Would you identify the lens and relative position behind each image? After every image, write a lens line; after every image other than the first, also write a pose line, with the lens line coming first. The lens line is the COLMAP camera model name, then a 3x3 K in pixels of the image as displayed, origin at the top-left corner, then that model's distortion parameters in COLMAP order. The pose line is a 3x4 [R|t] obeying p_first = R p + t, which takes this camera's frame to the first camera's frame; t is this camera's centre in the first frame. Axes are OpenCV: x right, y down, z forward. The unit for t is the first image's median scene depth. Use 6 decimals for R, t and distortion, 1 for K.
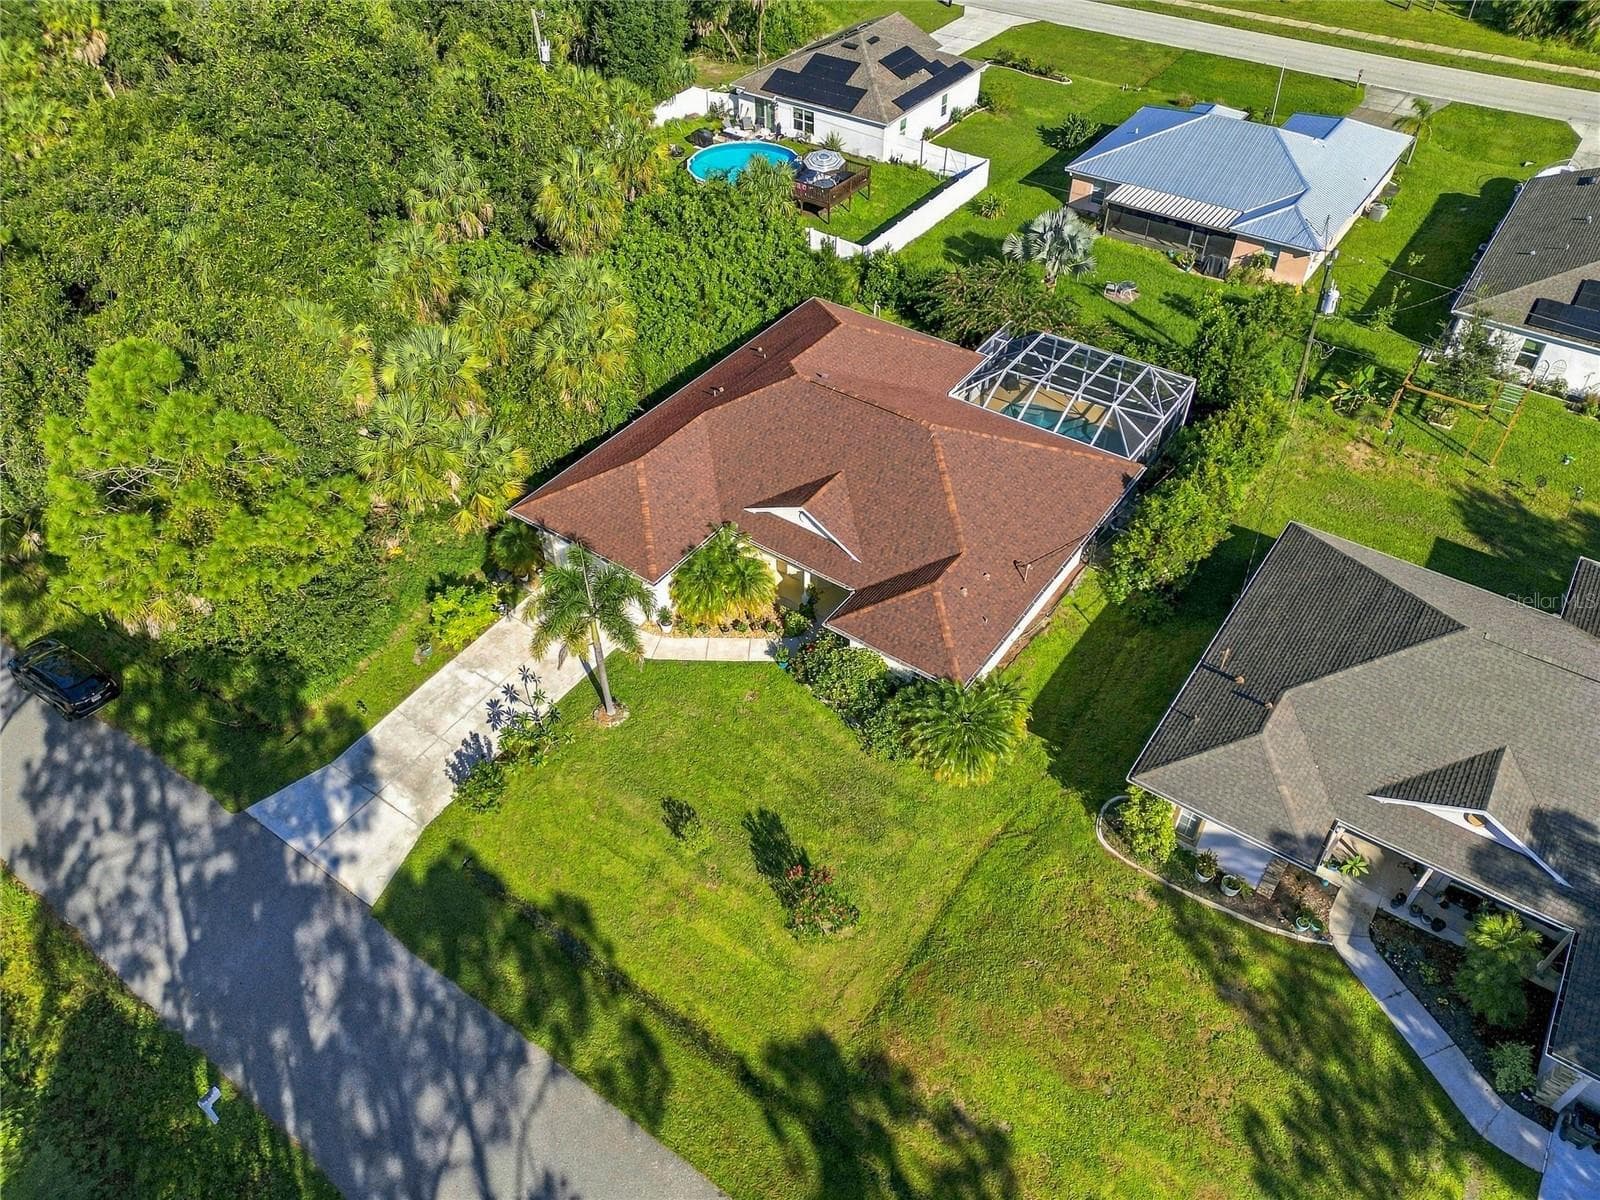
lens RADIAL K [[1112.1, 0, 795.7], [0, 1112.1, 605.3], [0, 0, 1]] dist [0.044409, -0.021386]
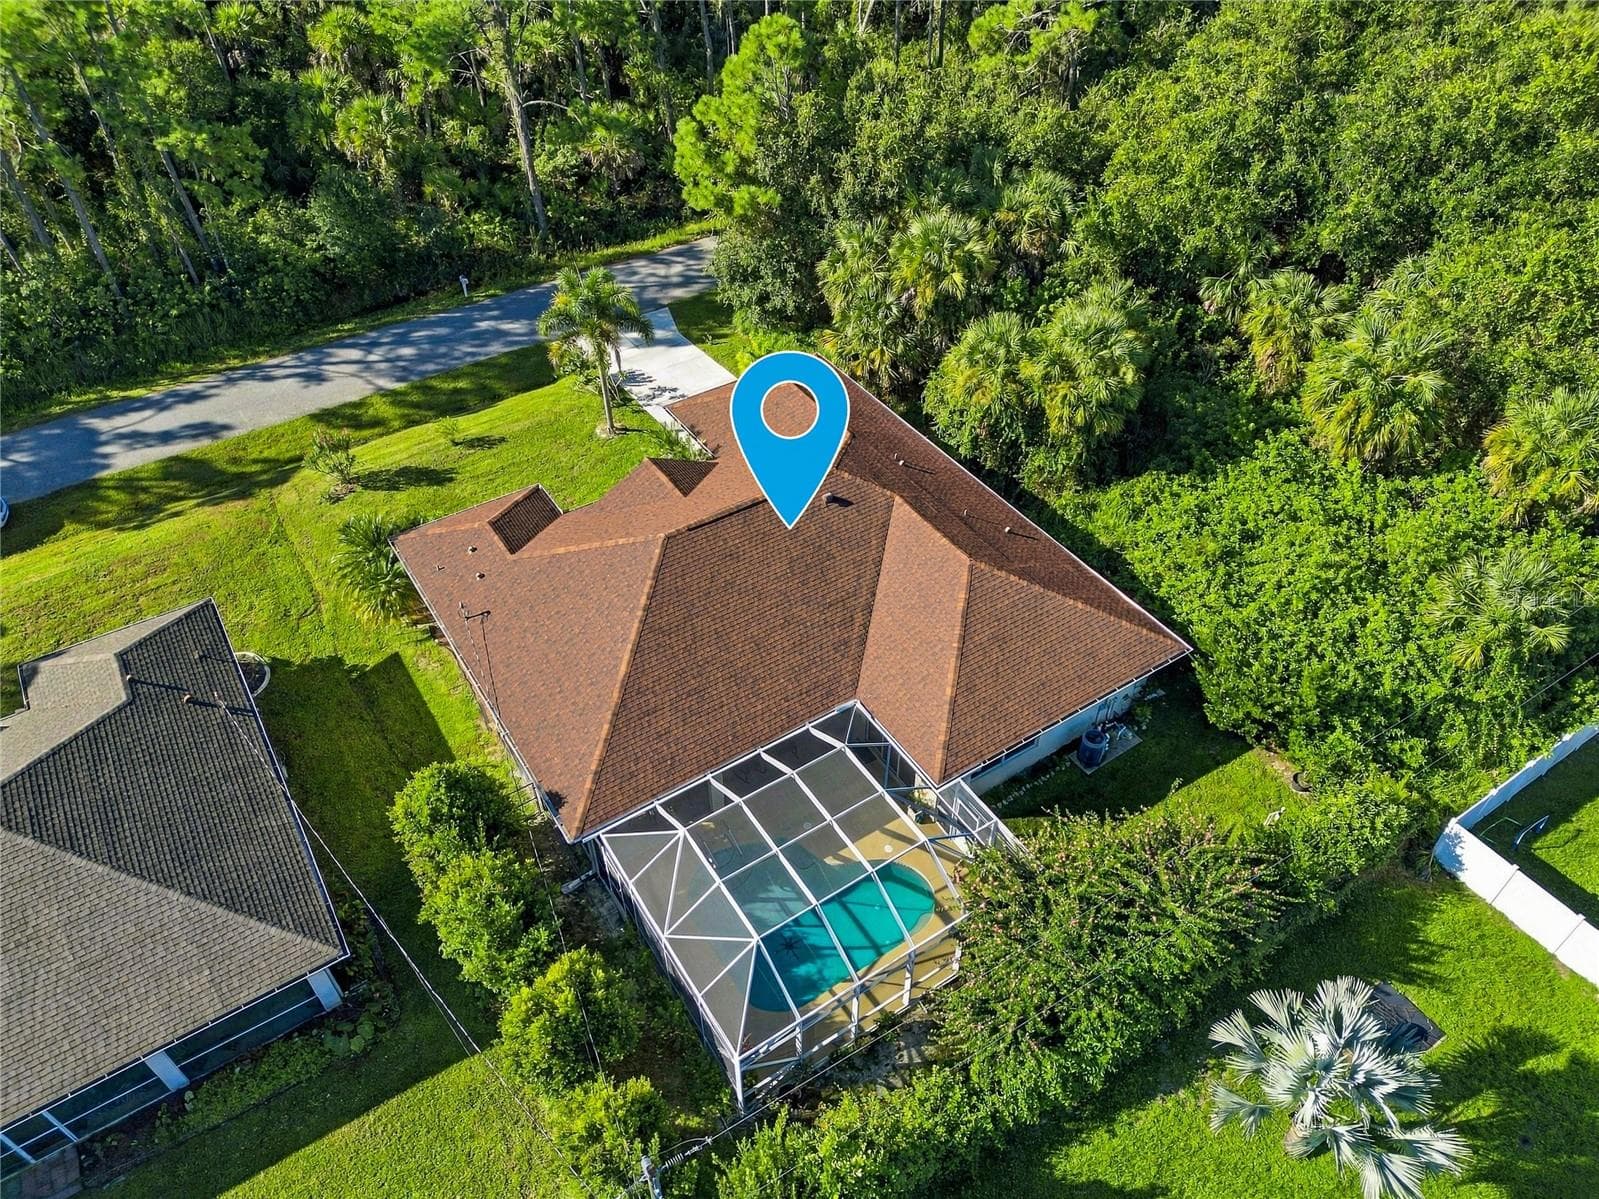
lens RADIAL K [[1111.4, 0, 795.7], [0, 1111.4, 593.2], [0, 0, 1]] dist [0.044409, -0.021386]
pose [[-0.364670, 0.645293, -0.671277, 0.798248], [-0.636017, 0.353916, 0.685731, -0.925908], [0.680073, 0.677009, 0.281354, 1.054834]]
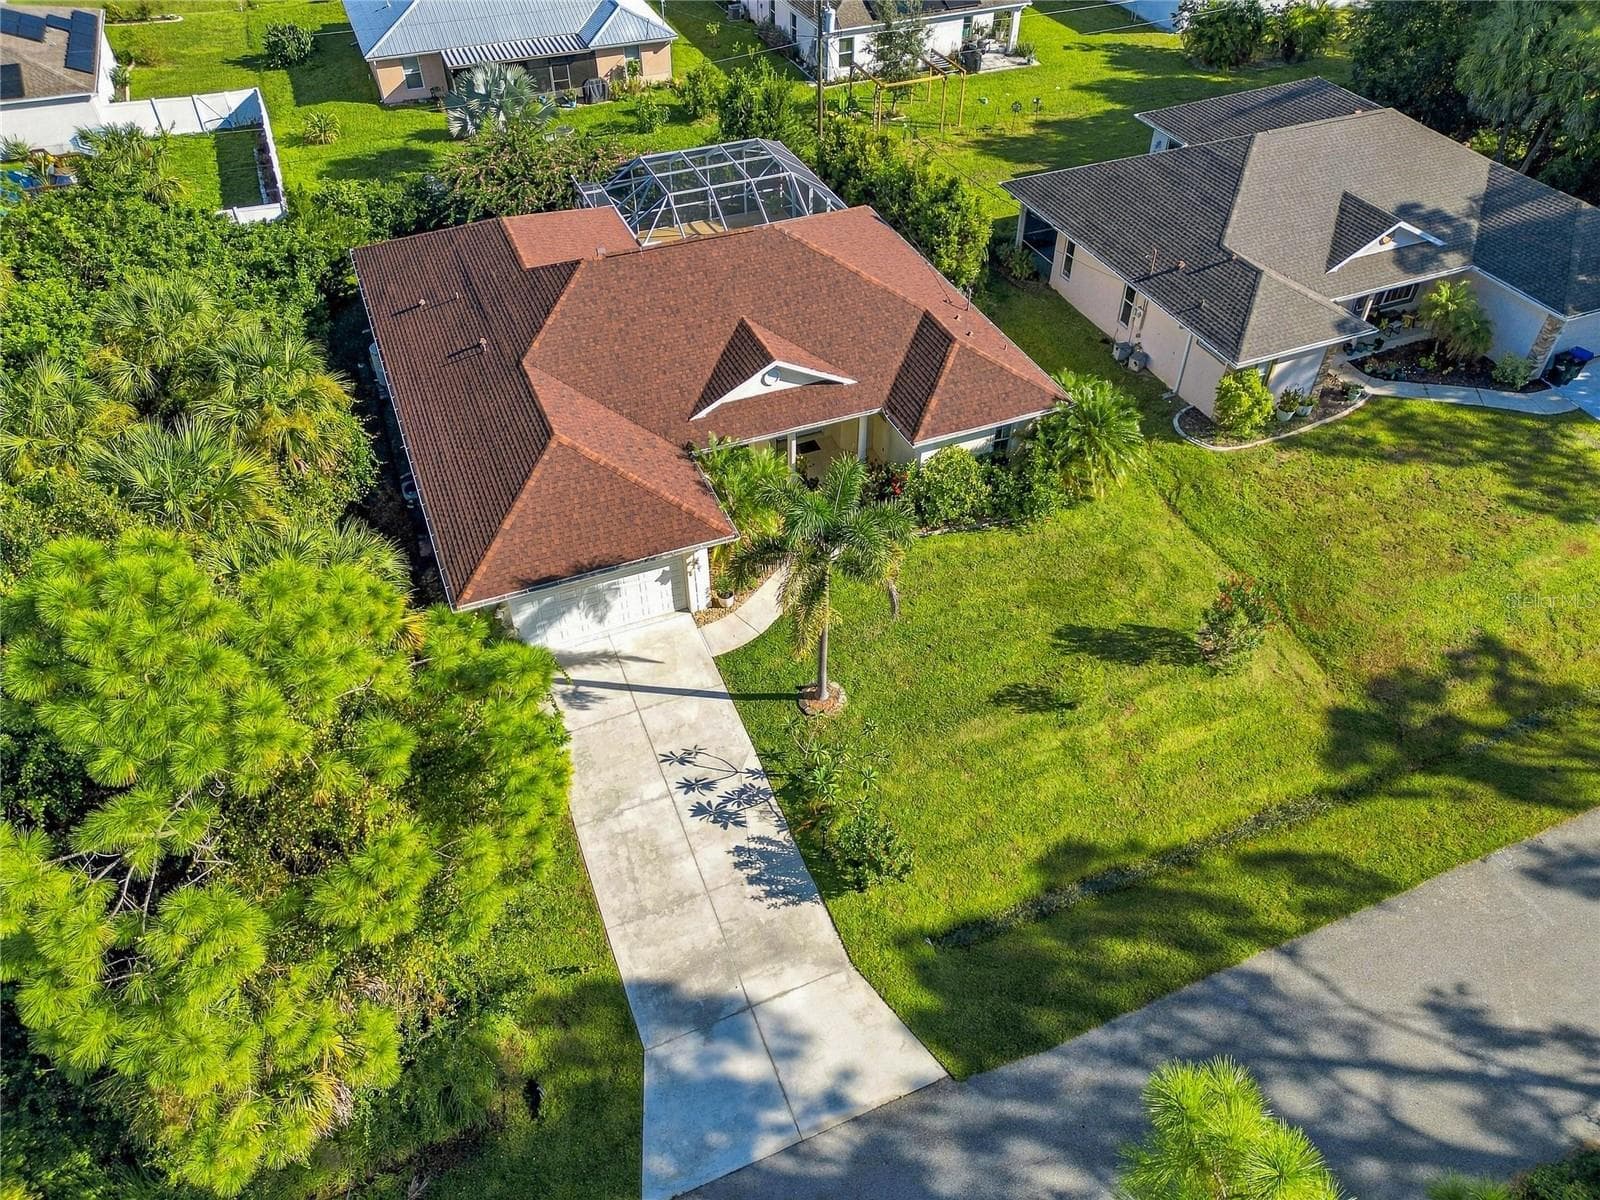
lens RADIAL K [[1112.1, 0, 799.4], [0, 1112.1, 592.2], [0, 0, 1]] dist [0.044409, -0.021386]
pose [[0.532848, -0.579549, 0.616600, -0.681178], [0.582758, 0.779654, 0.229202, -0.157549], [-0.613568, 0.237198, 0.753174, 0.500794]]
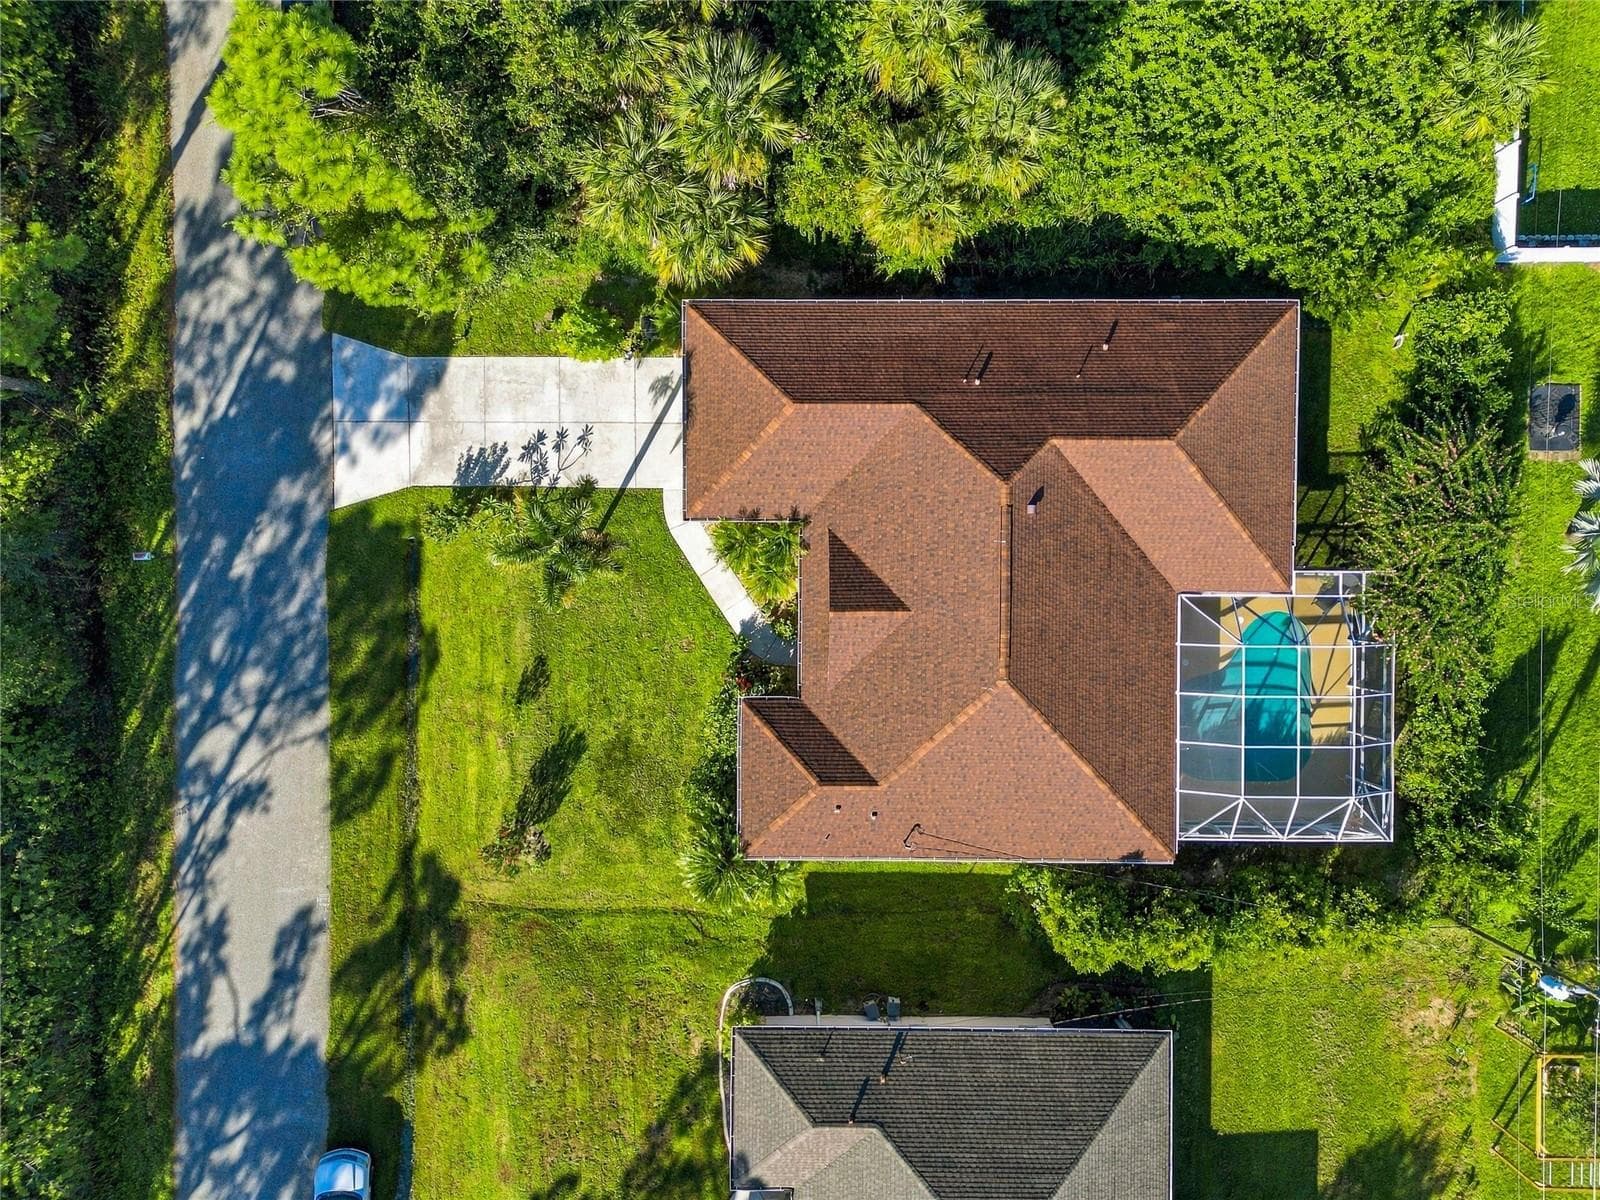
lens RADIAL K [[1112.1, 0, 805.1], [0, 1112.1, 600.2], [0, 0, 1]] dist [0.044409, -0.021386]
pose [[0.580670, 0.813756, 0.024968, -0.041076], [-0.567793, 0.382799, 0.728749, -0.863499], [0.583467, -0.437340, 0.684325, 0.447408]]
